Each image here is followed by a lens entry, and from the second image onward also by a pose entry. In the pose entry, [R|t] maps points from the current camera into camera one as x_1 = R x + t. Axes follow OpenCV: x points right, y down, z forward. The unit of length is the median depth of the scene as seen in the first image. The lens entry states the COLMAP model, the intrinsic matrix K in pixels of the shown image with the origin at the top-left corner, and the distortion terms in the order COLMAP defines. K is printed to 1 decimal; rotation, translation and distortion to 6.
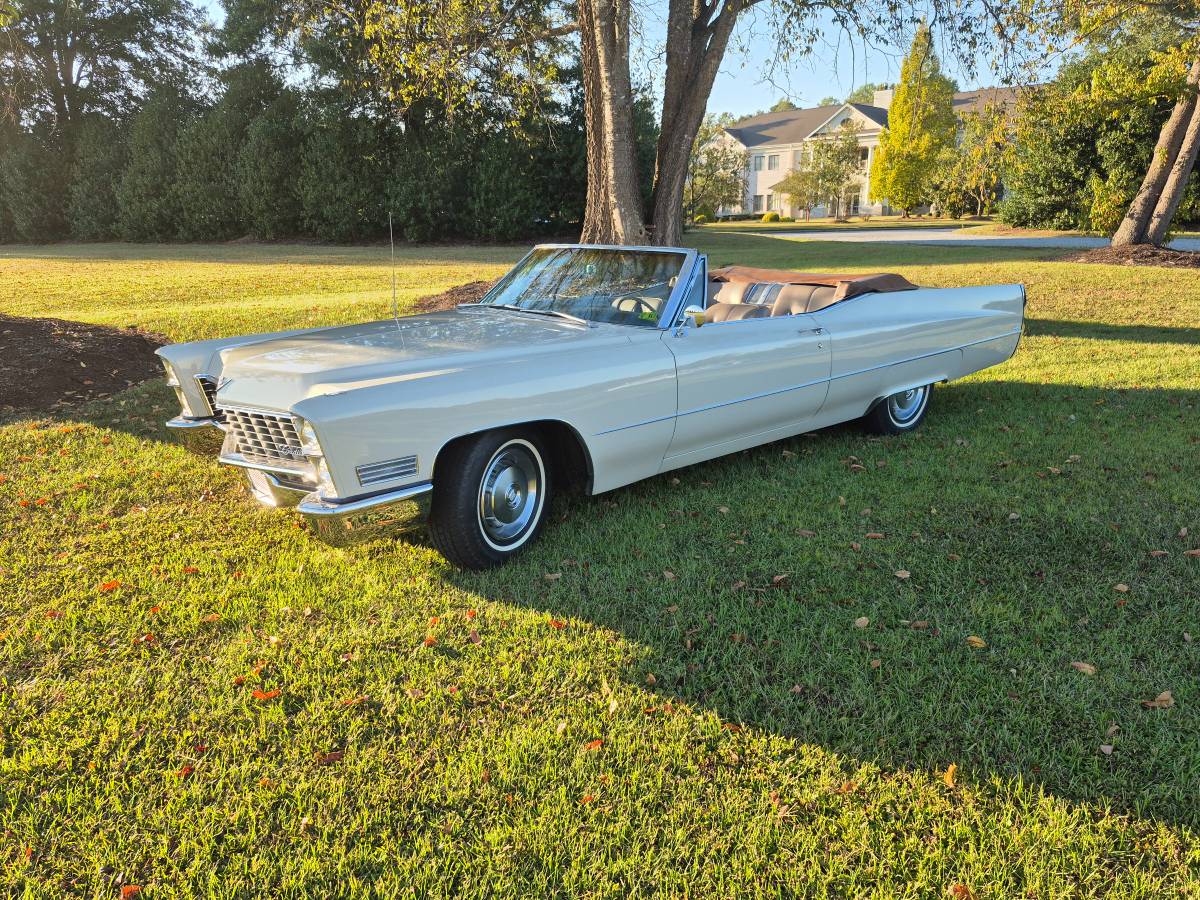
lens RADIAL K [[864.7, 0, 600.0], [0, 864.7, 450.0], [0, 0, 1]] dist [0.057321, -0.057839]
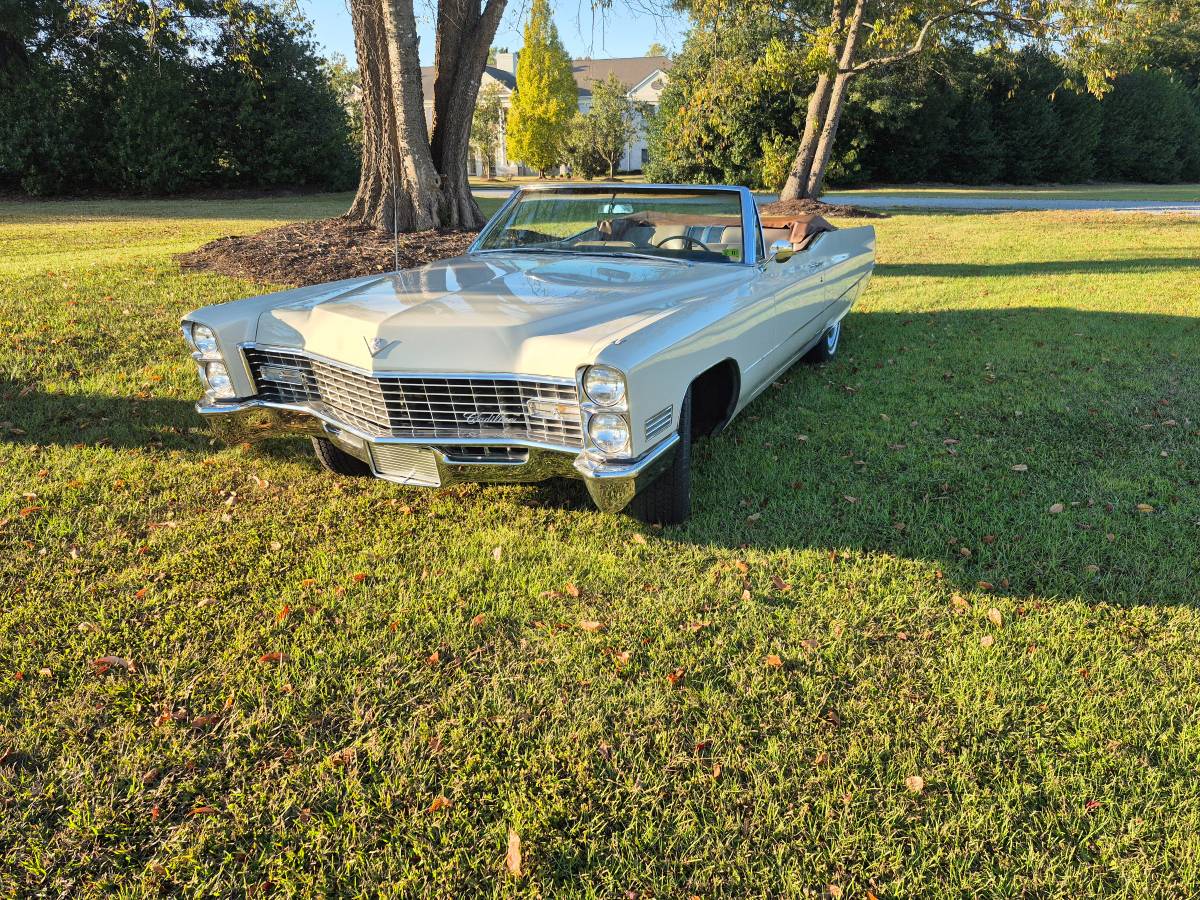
lens RADIAL K [[840.6, 0, 598.6], [0, 840.6, 454.6], [0, 0, 1]] dist [0.059865, -0.051677]
pose [[0.907993, -0.121712, 0.400918, -0.143972], [0.099717, 0.992158, 0.075365, -0.003538], [-0.406947, -0.028453, 0.913009, 0.047955]]
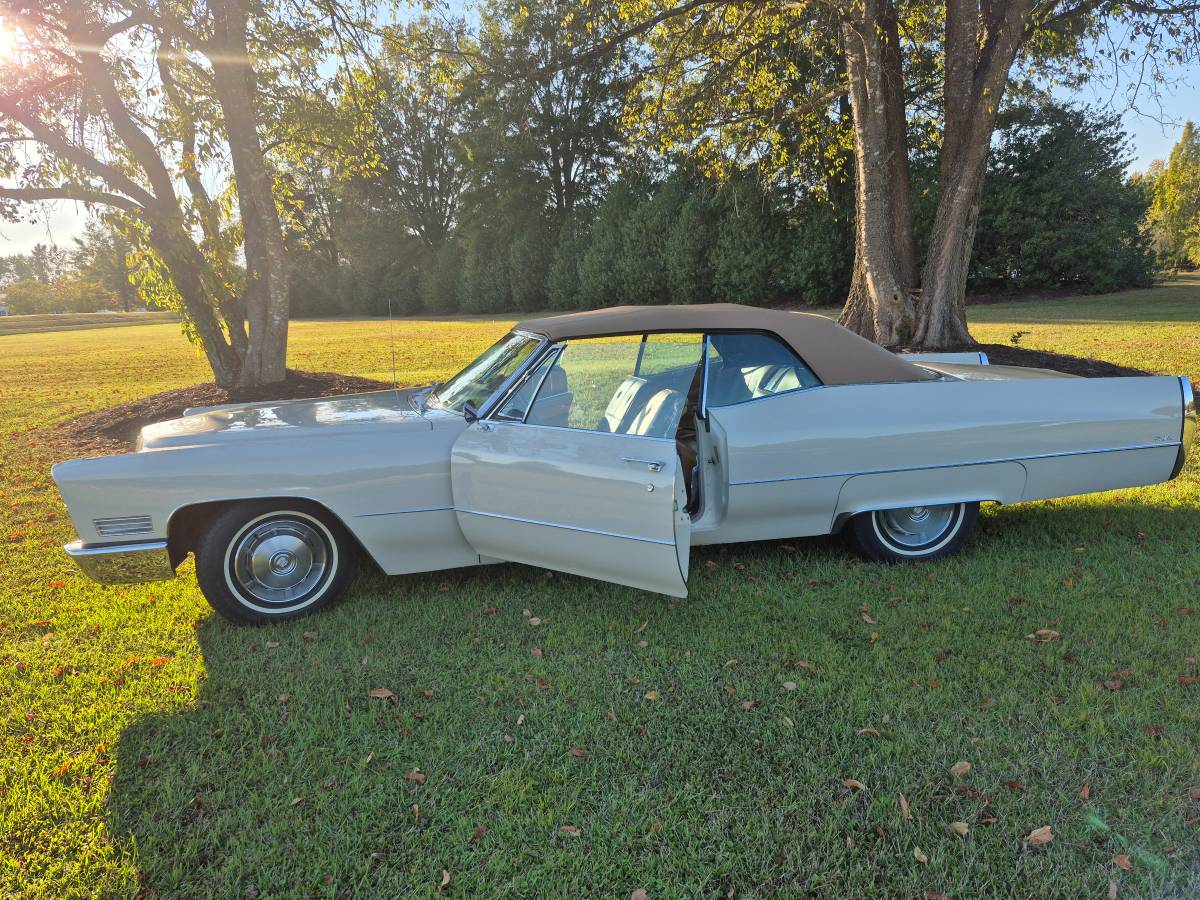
lens RADIAL K [[864.7, 0, 600.0], [0, 864.7, 450.0], [0, 0, 1]] dist [0.057321, -0.057839]
pose [[0.835437, 0.076031, -0.544302, 0.208496], [-0.110477, 0.993401, -0.030805, -0.025249], [0.538368, 0.085869, 0.838324, 0.073772]]
